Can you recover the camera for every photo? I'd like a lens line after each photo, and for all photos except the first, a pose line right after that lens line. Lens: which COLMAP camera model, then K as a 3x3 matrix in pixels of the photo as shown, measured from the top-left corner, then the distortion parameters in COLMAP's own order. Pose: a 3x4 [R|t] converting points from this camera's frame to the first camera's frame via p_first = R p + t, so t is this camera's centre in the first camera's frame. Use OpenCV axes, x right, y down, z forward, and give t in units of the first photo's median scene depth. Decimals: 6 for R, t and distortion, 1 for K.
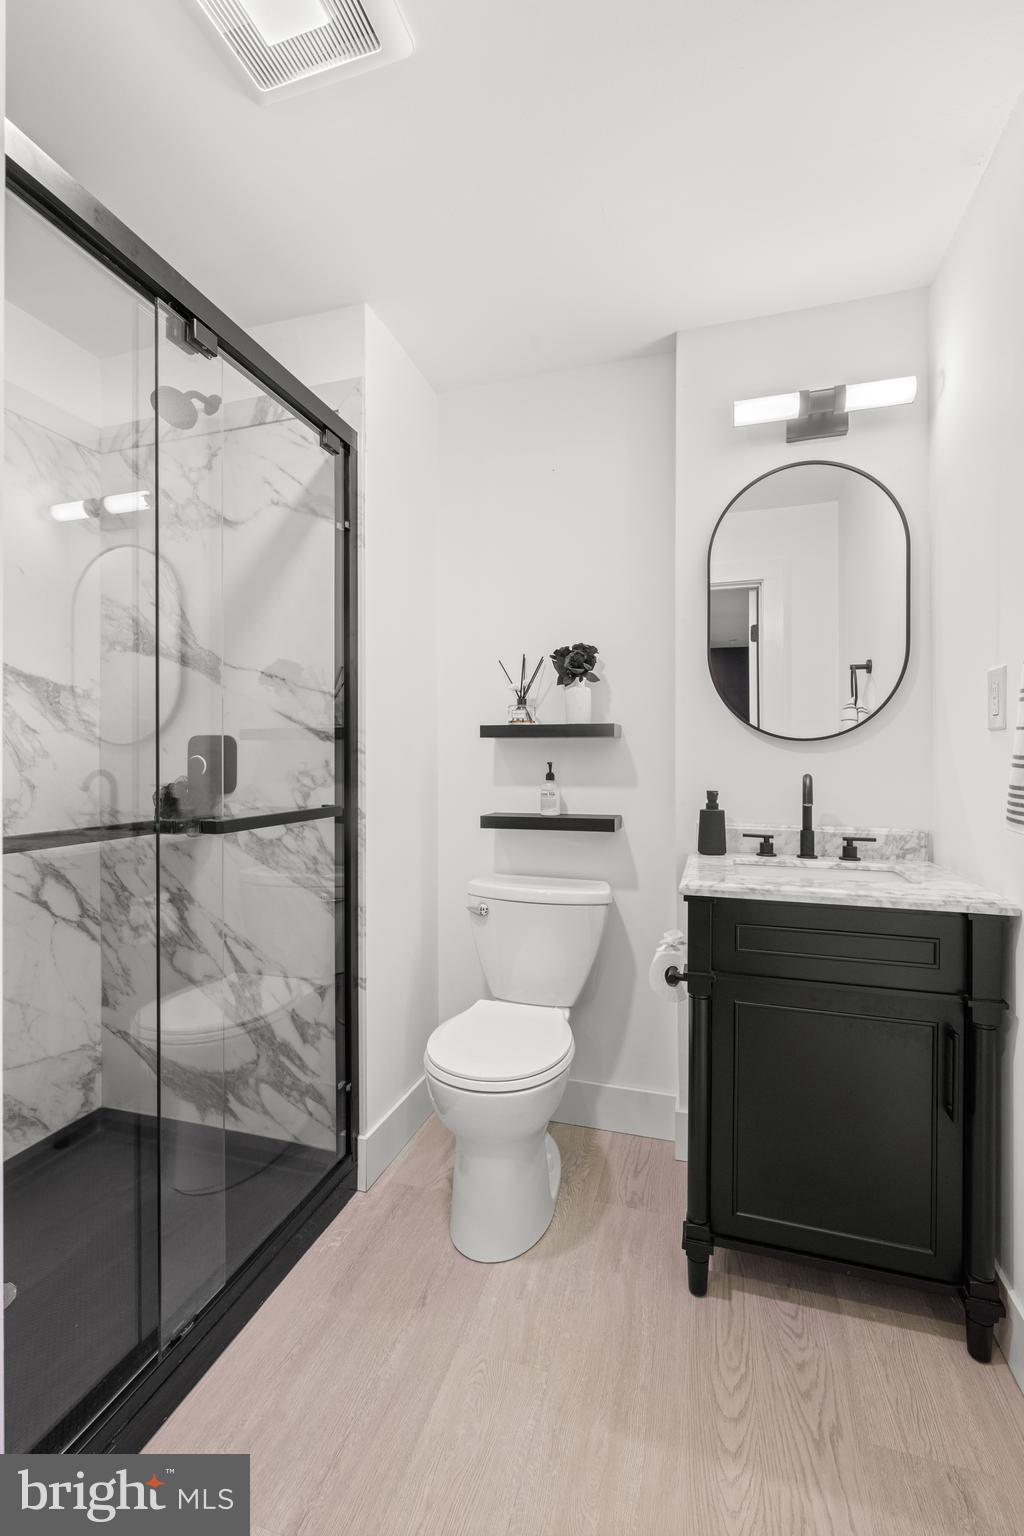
lens RADIAL K [[652.6, 0, 514.3], [0, 652.6, 763.4], [0, 0, 1]] dist [-0.000515, 0.000530]
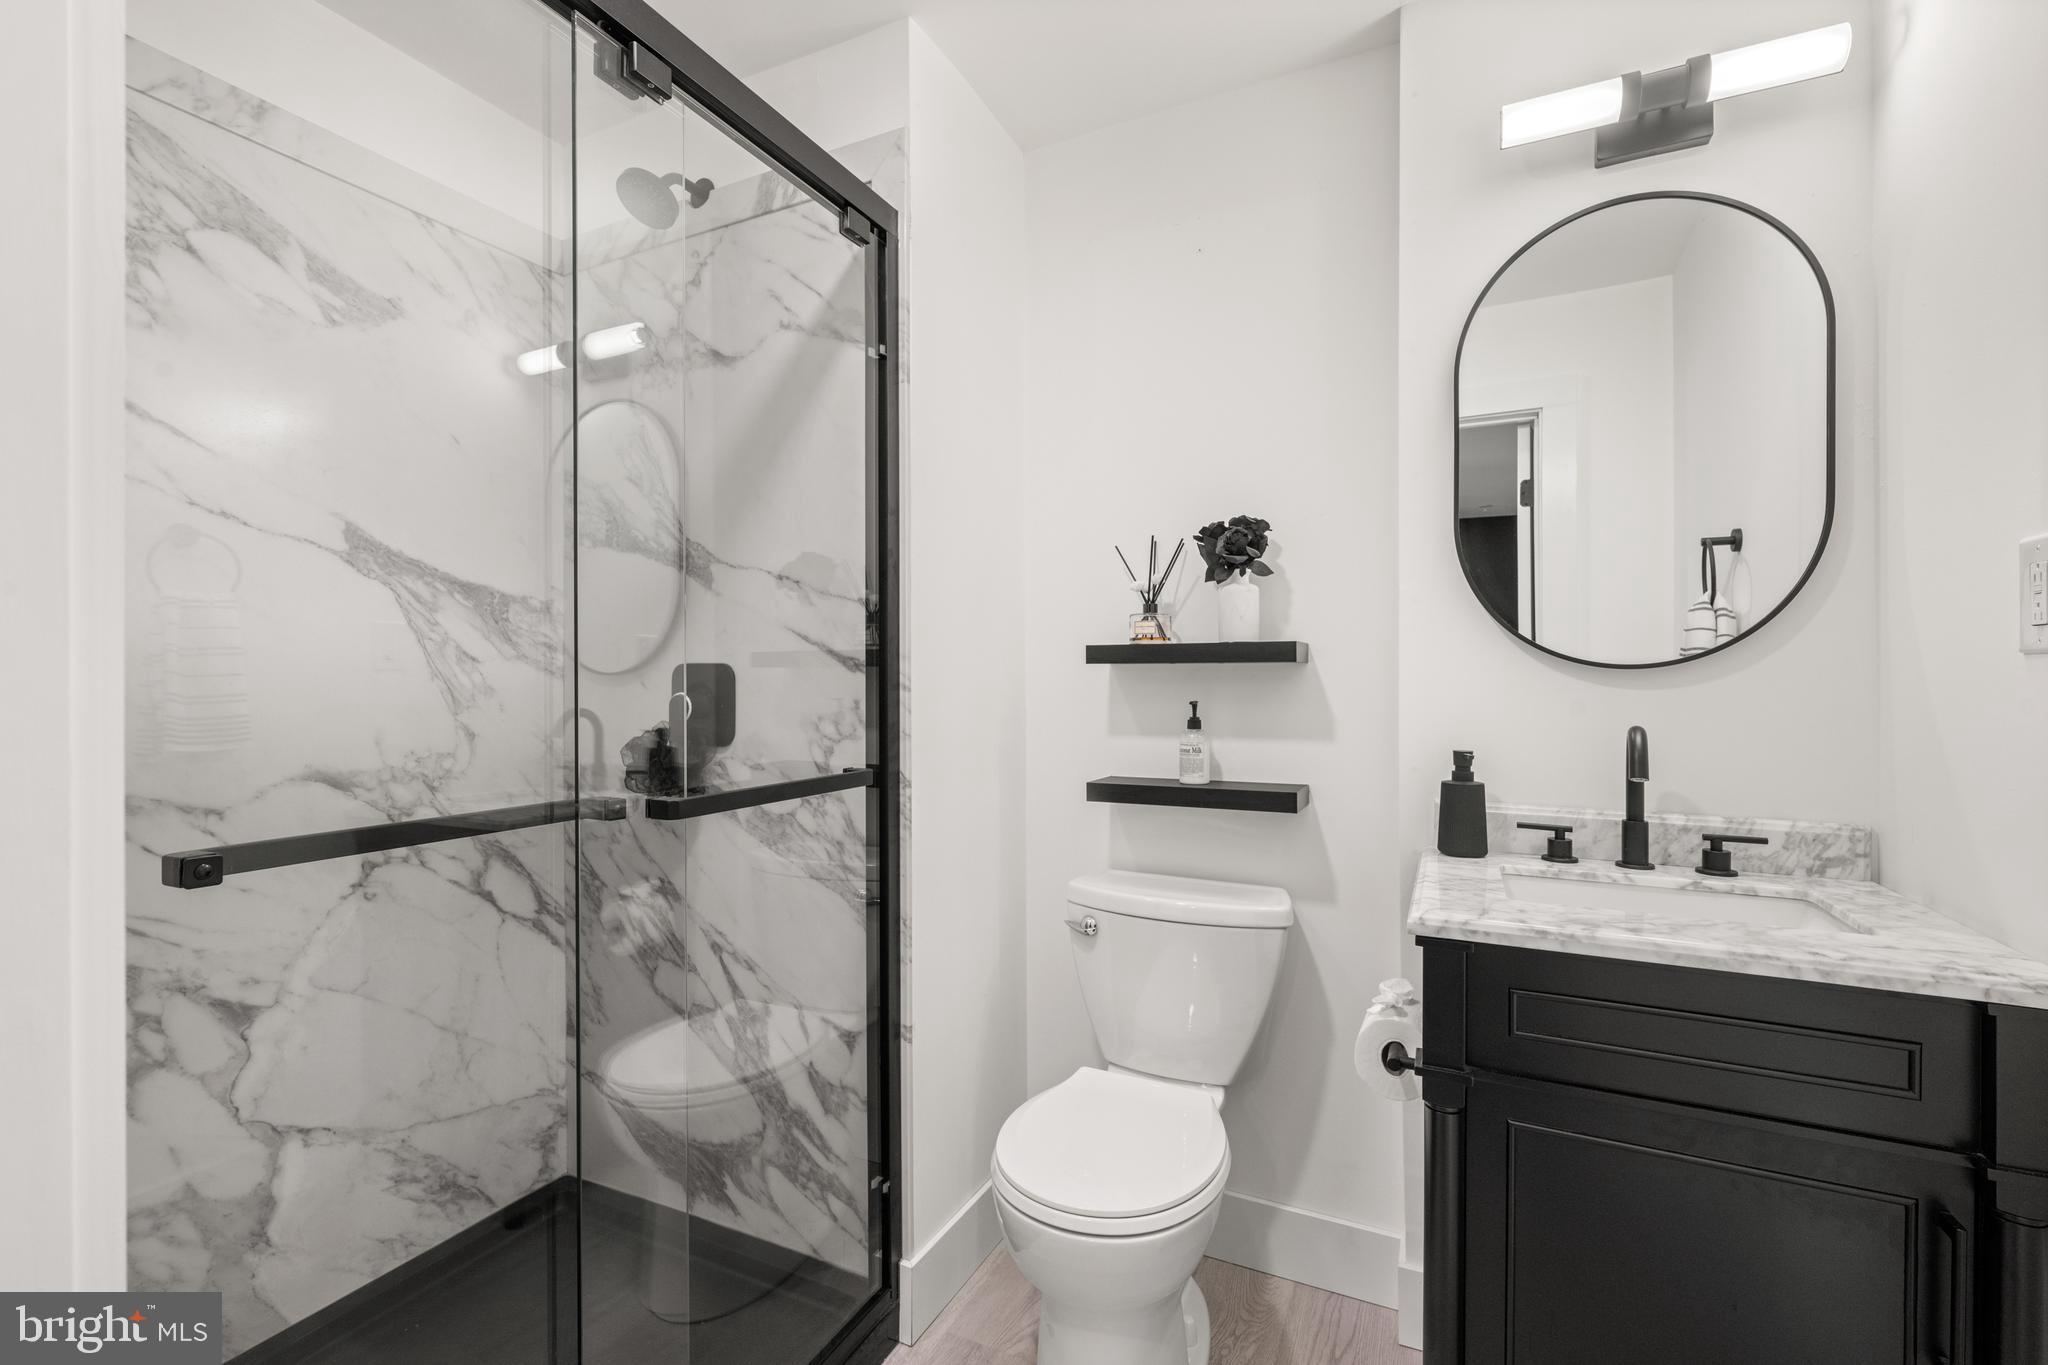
lens RADIAL K [[870.1, 0, 1025.7], [0, 870.1, 685.1], [0, 0, 1]] dist [-0.000515, 0.000530]
pose [[0.987499, -0.000779, -0.157621, 0.028453], [0.000867, 1.000000, 0.000486, -0.020405], [0.157620, -0.000616, 0.987500, 0.134104]]
